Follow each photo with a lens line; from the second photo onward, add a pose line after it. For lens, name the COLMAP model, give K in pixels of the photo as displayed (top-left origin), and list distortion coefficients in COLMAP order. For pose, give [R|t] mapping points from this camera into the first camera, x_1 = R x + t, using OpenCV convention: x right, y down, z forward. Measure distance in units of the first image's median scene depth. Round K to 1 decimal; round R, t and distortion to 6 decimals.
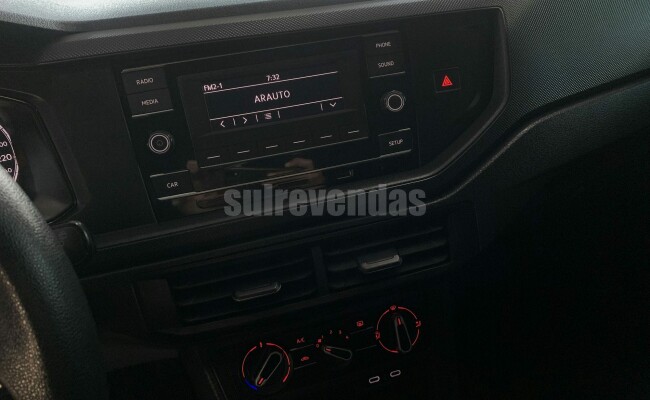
lens RADIAL K [[504.1, 0, 317.0], [0, 504.1, 207.5], [0, 0, 1]] dist [0.099535, -0.189136]
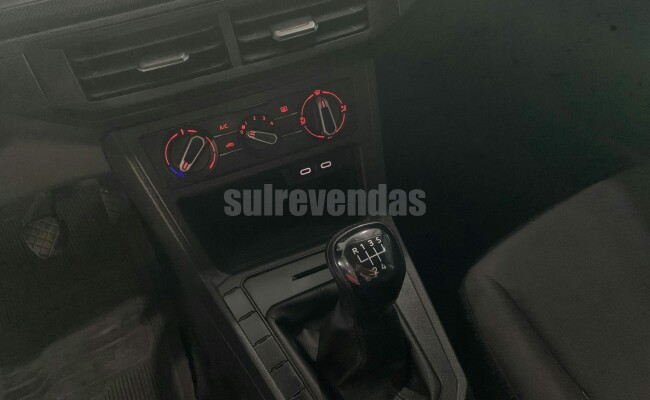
lens RADIAL K [[504.1, 0, 317.0], [0, 504.1, 207.5], [0, 0, 1]] dist [0.099535, -0.189136]
pose [[0.996279, -0.066920, 0.054311, 0.090017], [0.051964, 0.969153, 0.240921, 0.196840], [-0.068758, -0.237203, 0.969024, -0.006737]]
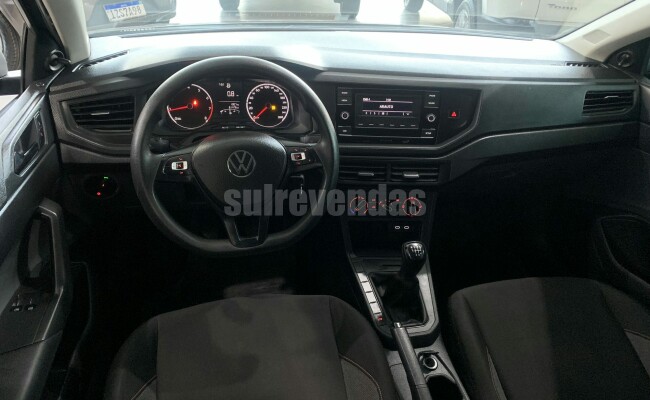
lens RADIAL K [[489.0, 0, 325.0], [0, 489.0, 200.0], [0, 0, 1]] dist [0.098921, 0.000052]
pose [[0.969478, 0.231107, -0.081865, -0.073860], [-0.226814, 0.972182, 0.058464, 0.181916], [0.093099, -0.038112, 0.994927, -1.617718]]
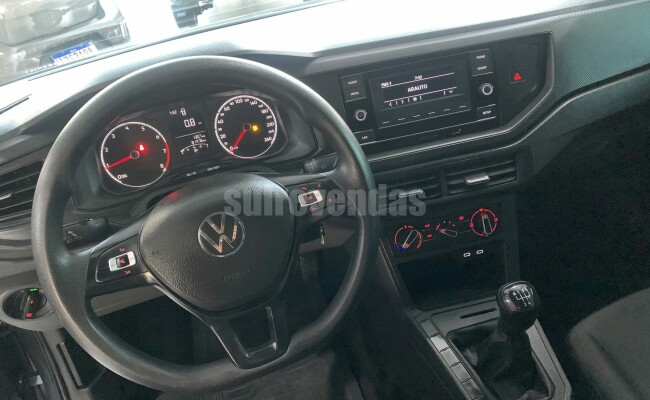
lens RADIAL K [[504.1, 0, 317.0], [0, 504.1, 207.5], [0, 0, 1]] dist [0.099535, -0.189136]
pose [[0.993846, 0.009203, -0.110385, -0.234974], [-0.001996, 0.997869, 0.065221, 0.087582], [0.110750, -0.064599, 0.991747, -0.851759]]
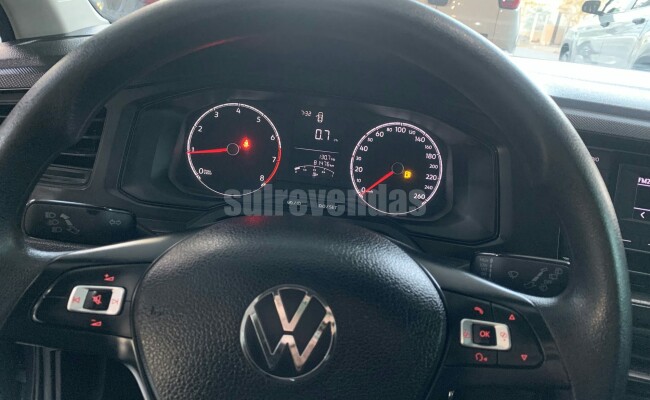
lens RADIAL K [[504.1, 0, 317.0], [0, 504.1, 207.5], [0, 0, 1]] dist [0.099535, -0.189136]
pose [[0.872387, 0.346971, -0.344314, -0.407370], [-0.374331, 0.927188, -0.014097, 0.094078], [0.314352, 0.141185, 0.938749, -0.239115]]
